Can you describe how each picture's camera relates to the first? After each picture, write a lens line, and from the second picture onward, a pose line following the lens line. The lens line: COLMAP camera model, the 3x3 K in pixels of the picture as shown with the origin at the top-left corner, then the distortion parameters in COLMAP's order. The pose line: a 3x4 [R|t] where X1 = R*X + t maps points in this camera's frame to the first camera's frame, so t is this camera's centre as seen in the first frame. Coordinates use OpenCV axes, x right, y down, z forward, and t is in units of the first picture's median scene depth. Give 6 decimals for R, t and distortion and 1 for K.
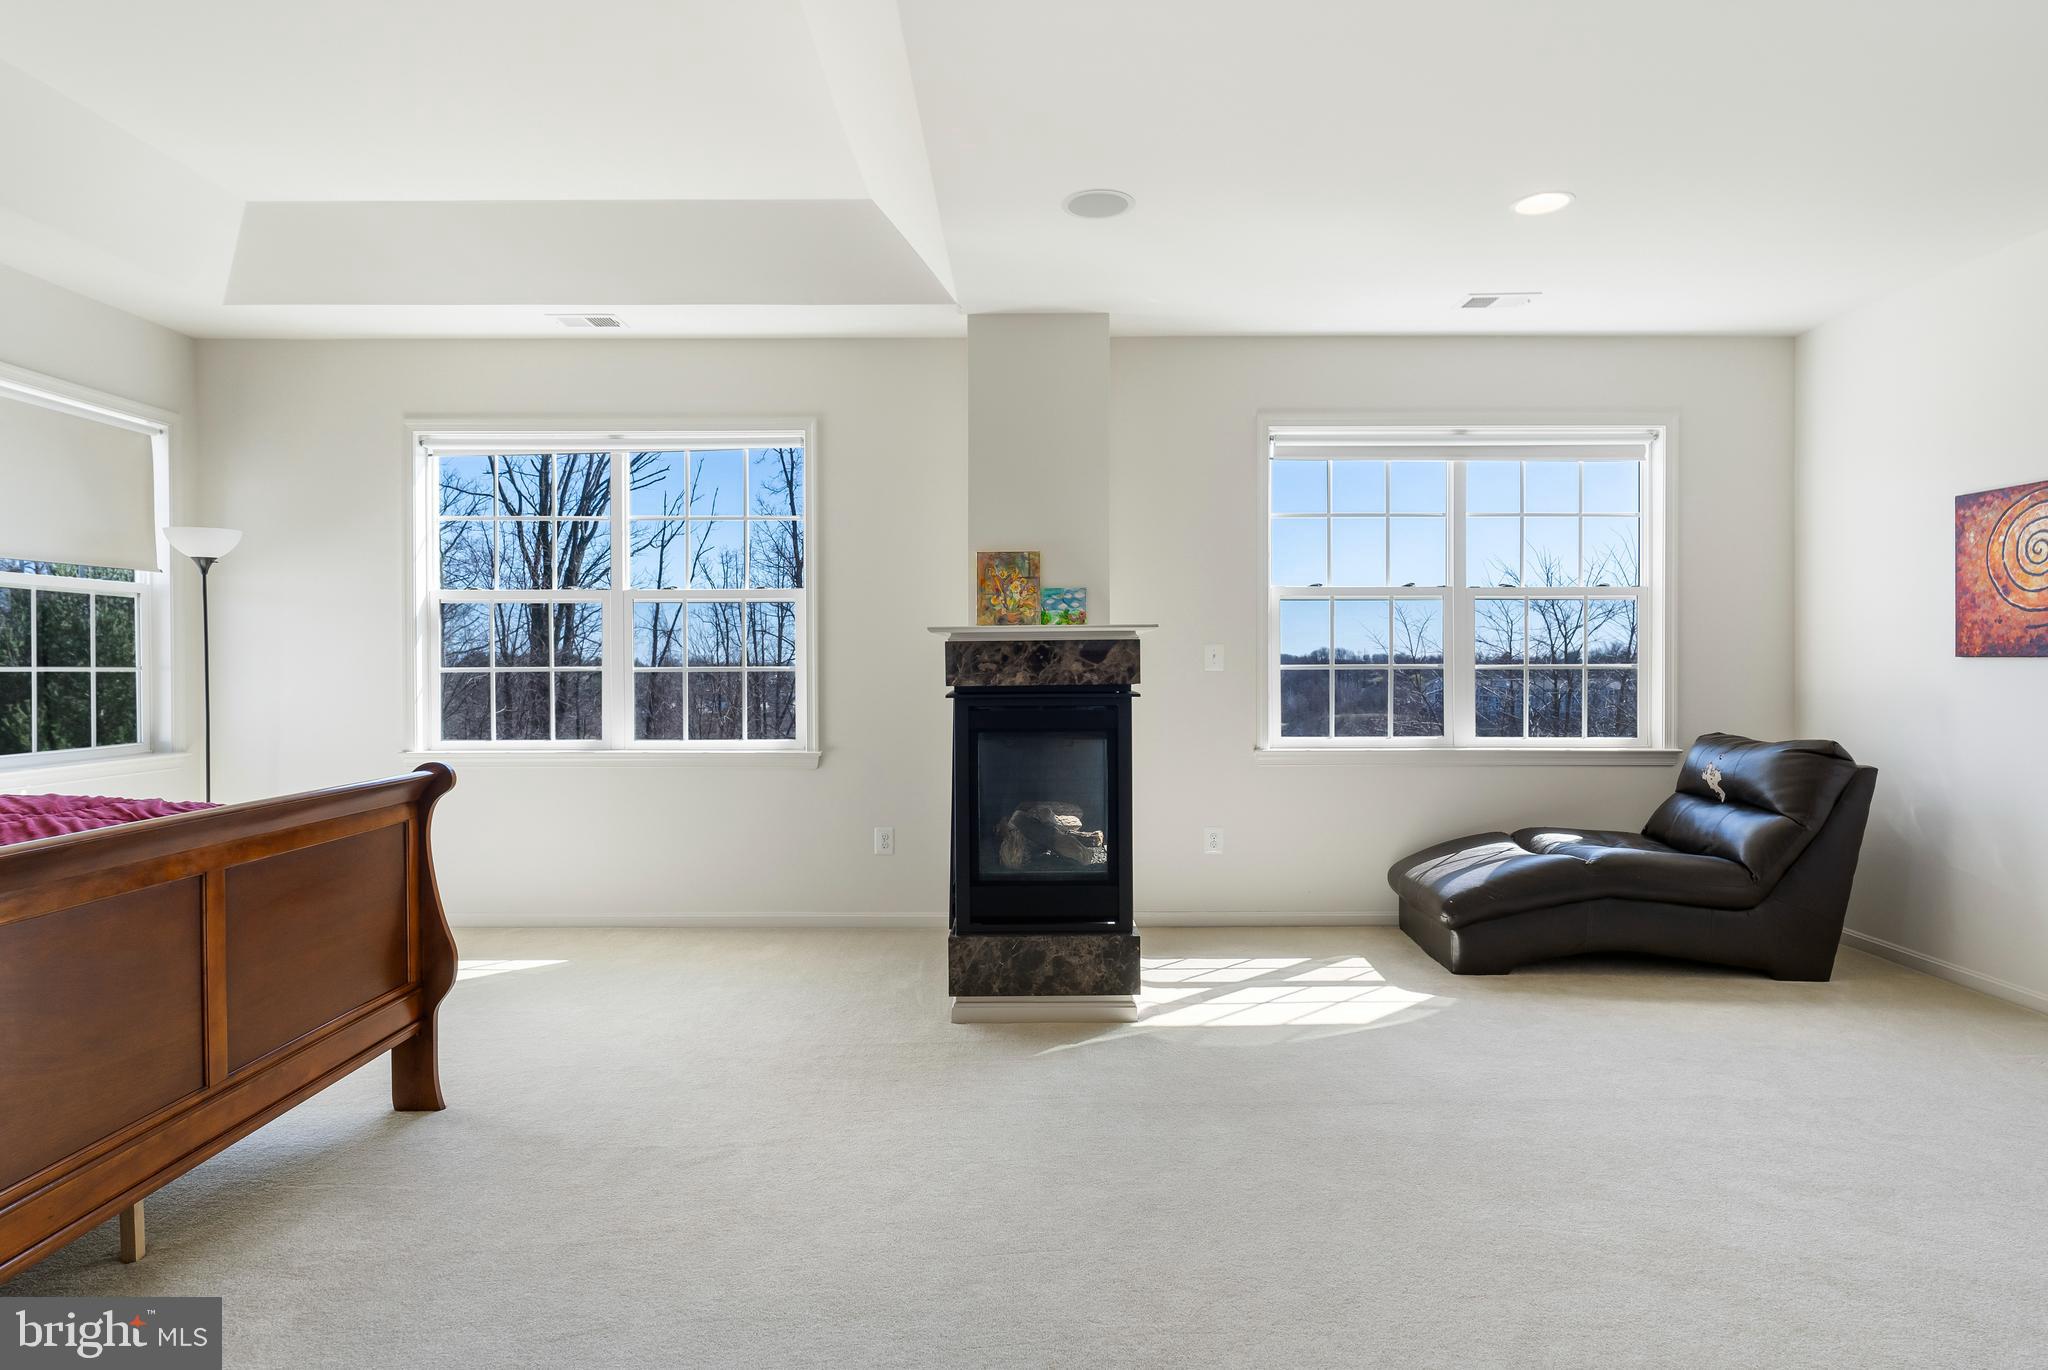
lens RADIAL K [[1135.8, 0, 1010.9], [0, 1135.8, 682.6], [0, 0, 1]] dist [-0.004797, -0.009535]
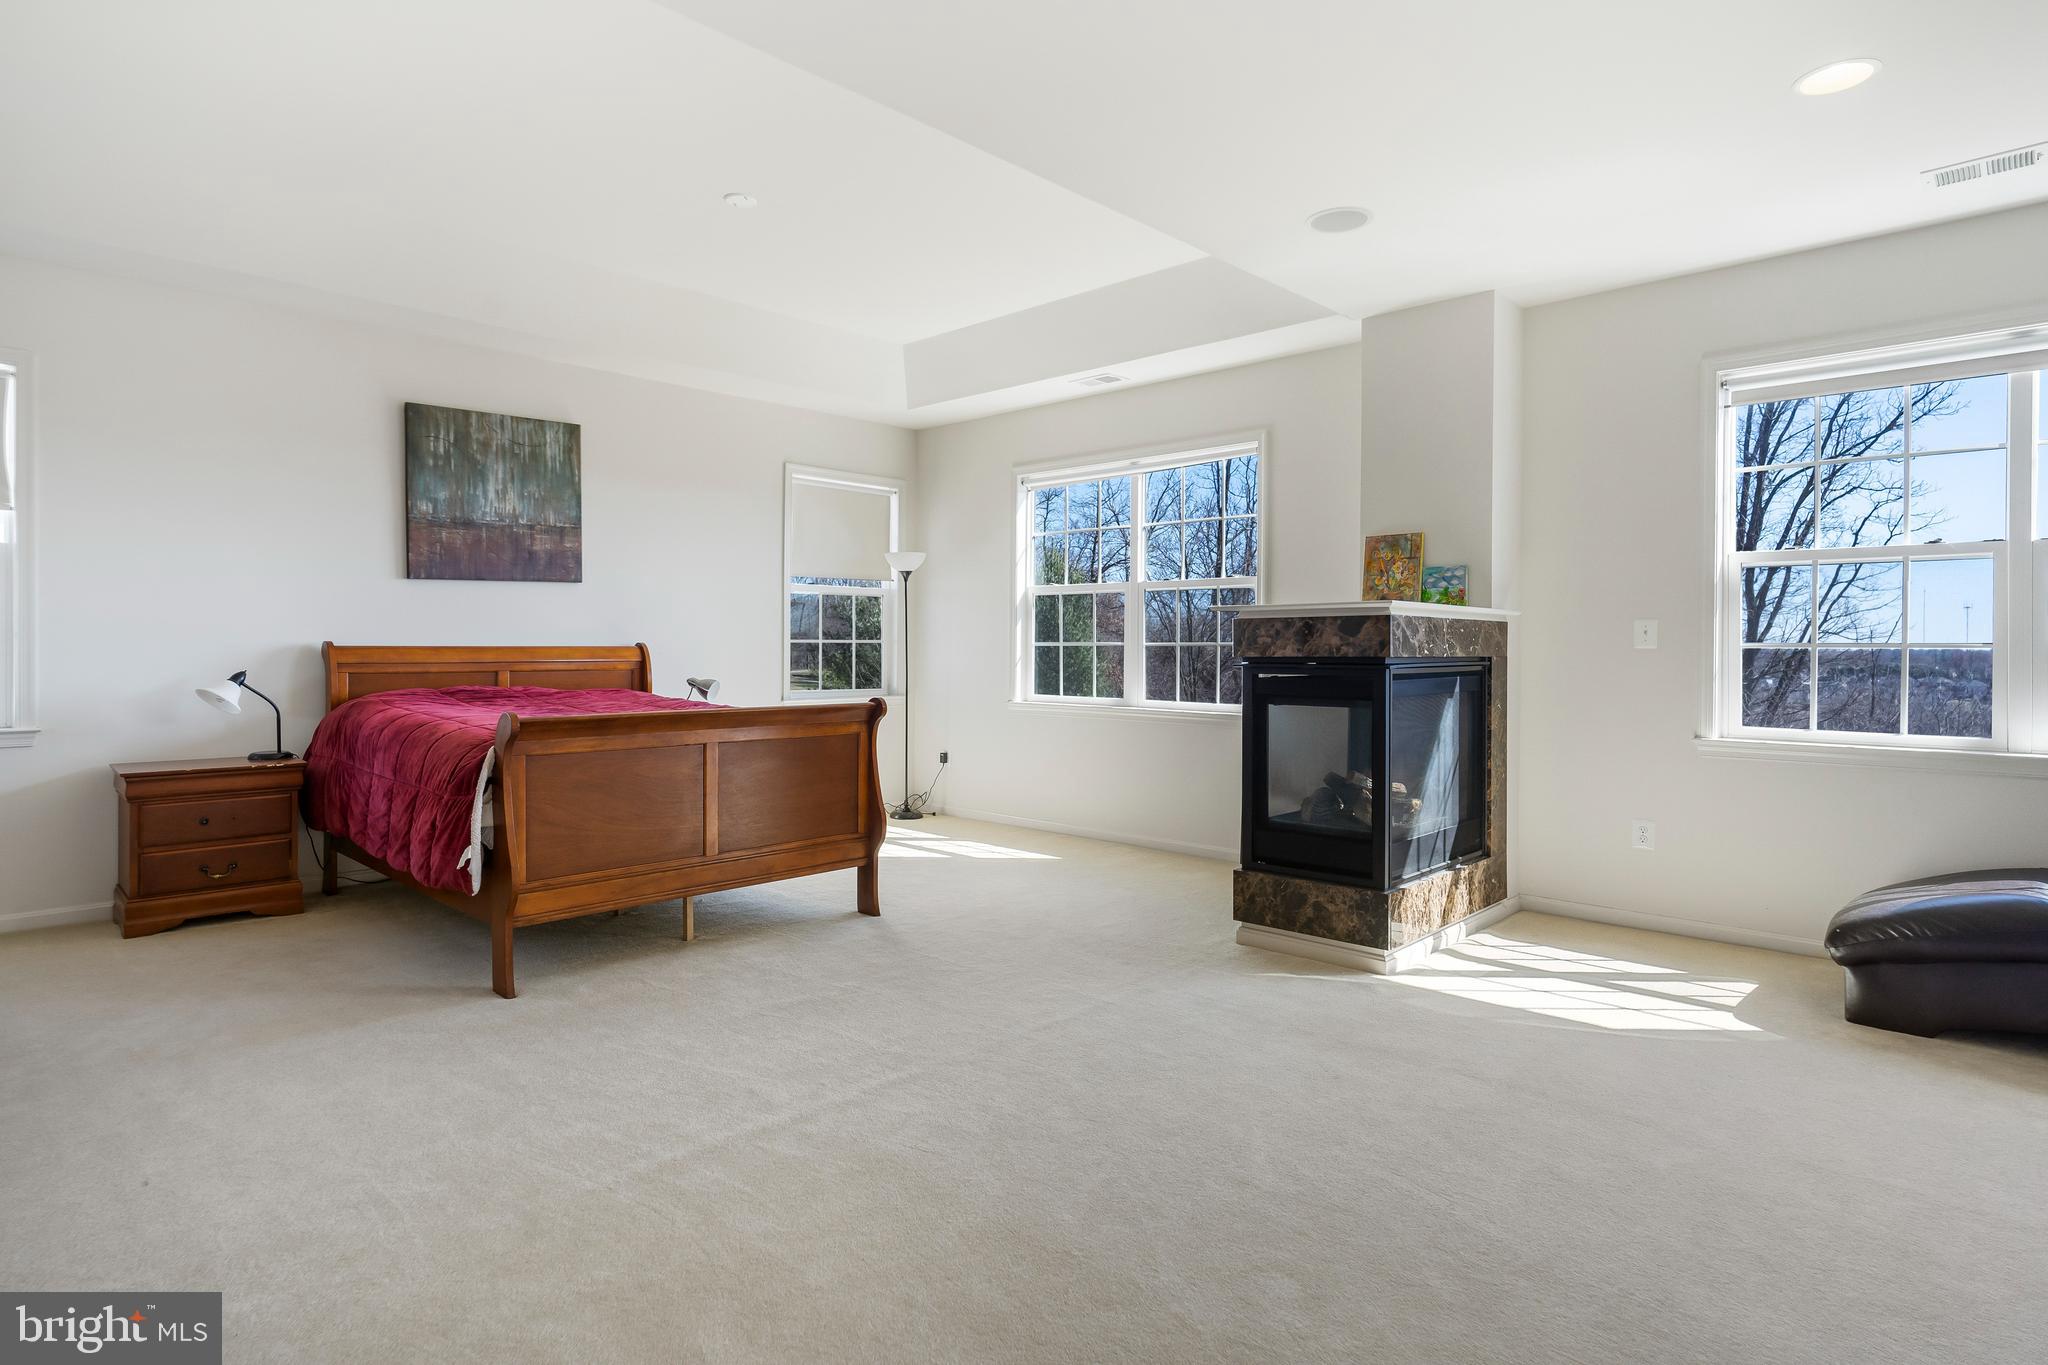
lens RADIAL K [[1095.5, 0, 1002.0], [0, 1095.5, 650.1], [0, 0, 1]] dist [-0.009540, 0.005330]
pose [[0.714609, 0.008741, -0.699470, 0.469961], [-0.018671, 0.999804, -0.006580, 0.007080], [0.699275, 0.017762, 0.714632, 0.012478]]
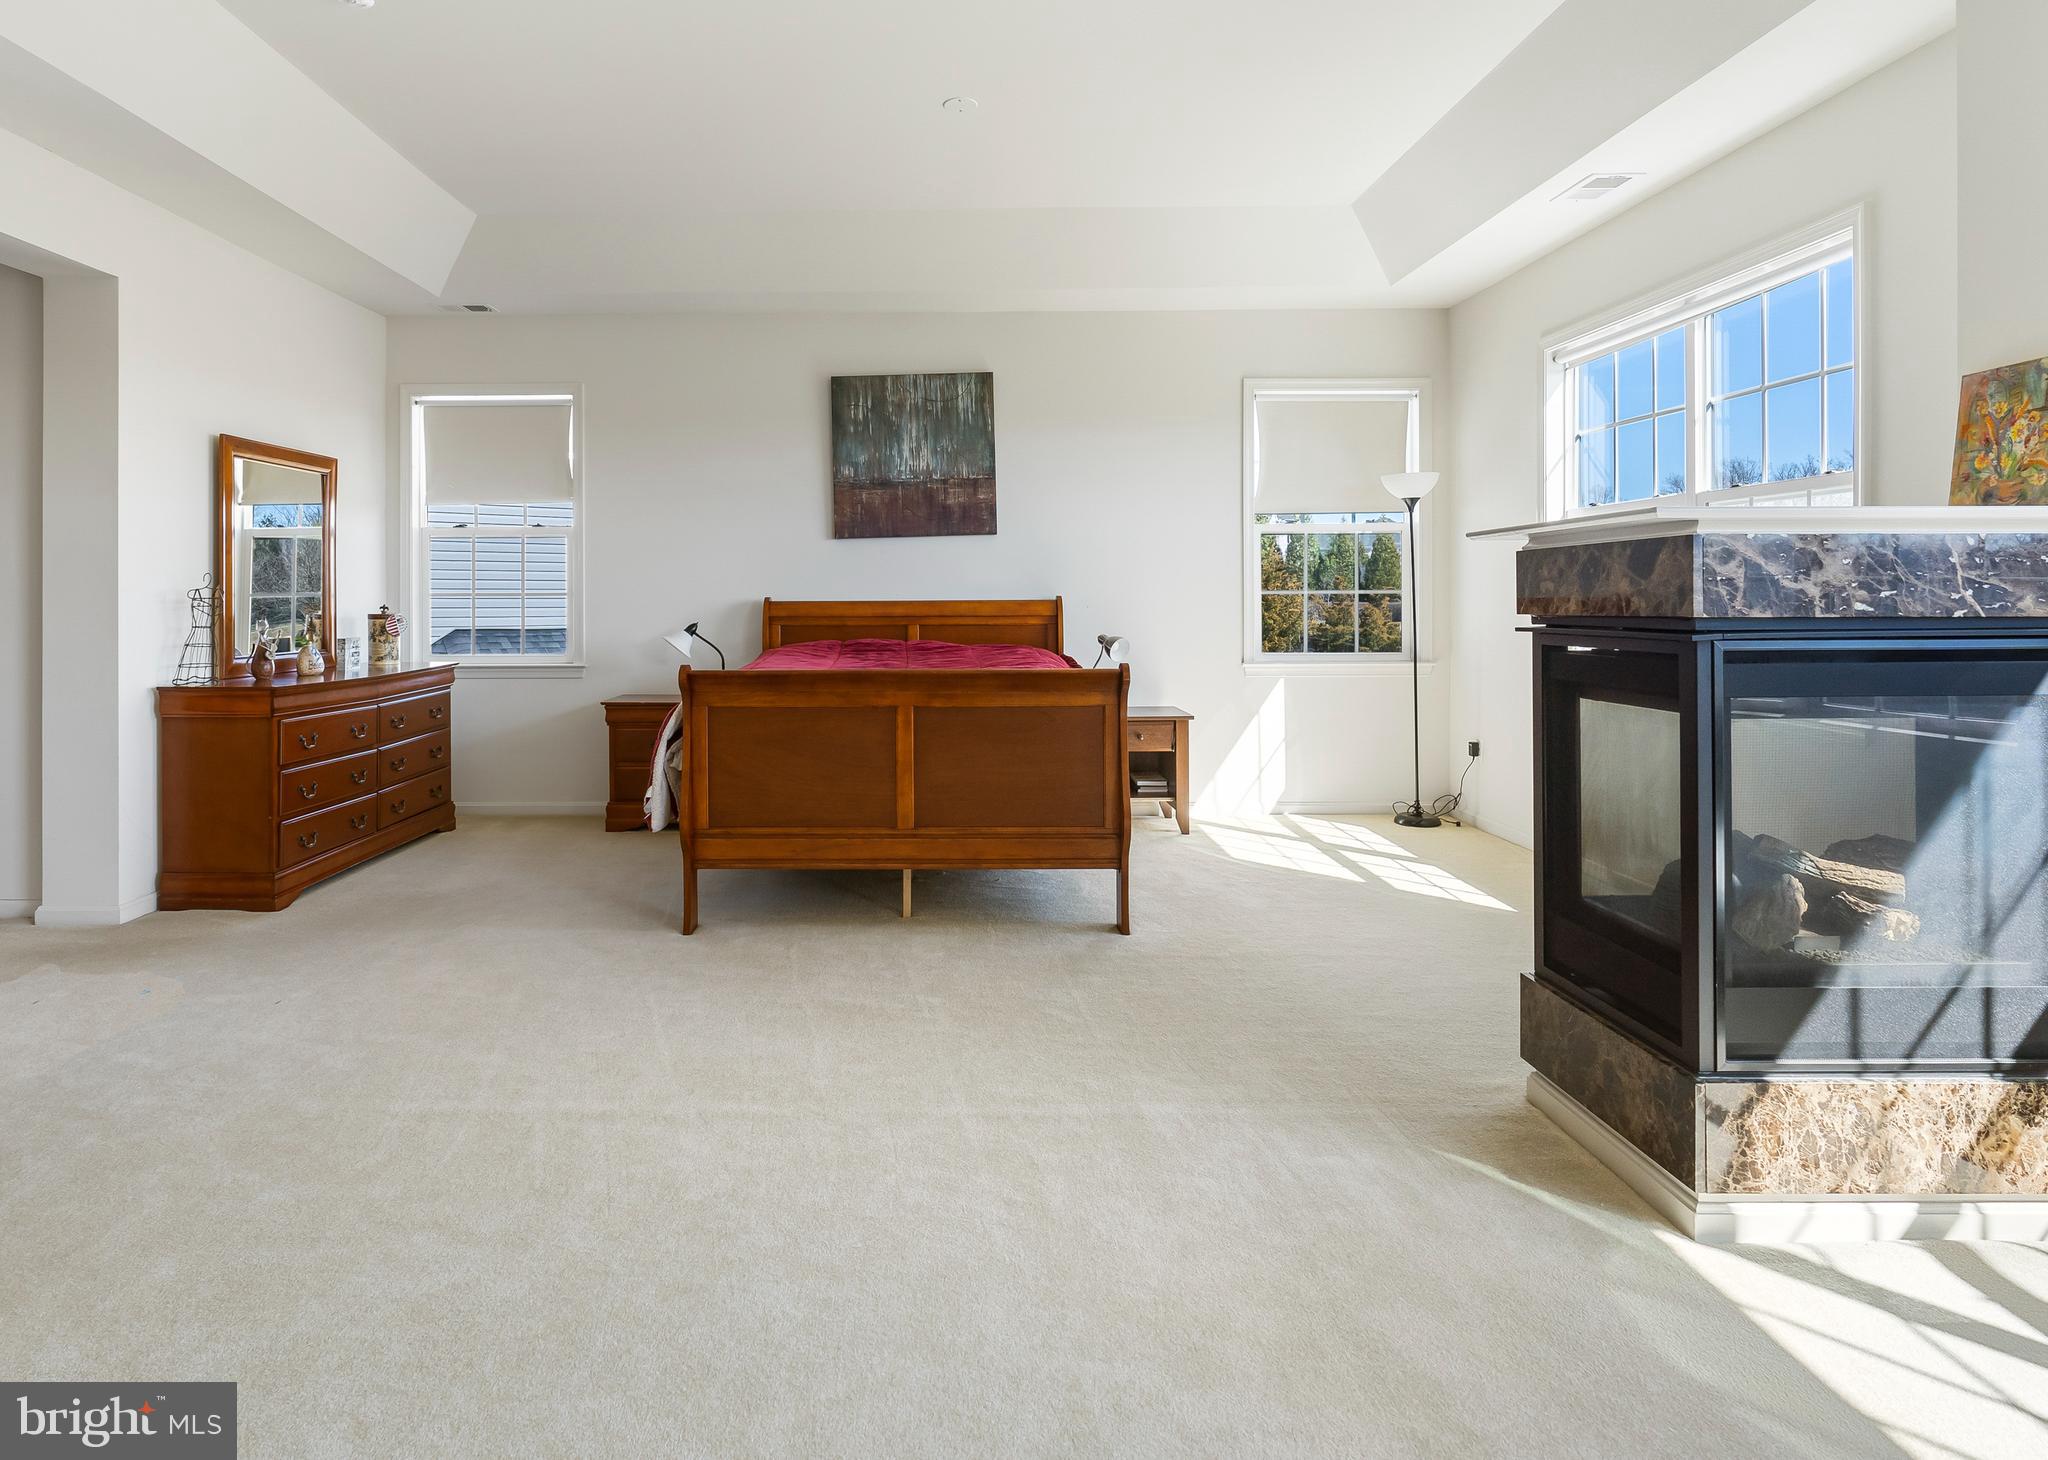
lens RADIAL K [[1176.8, 0, 895.5], [0, 1176.8, 593.7], [0, 0, 1]] dist [-0.004527, 0.000403]
pose [[-0.023629, 0.000794, -0.999720, 0.563347], [-0.013340, 0.999910, 0.001110, -0.004328], [0.999632, 0.013363, -0.023617, 0.521265]]
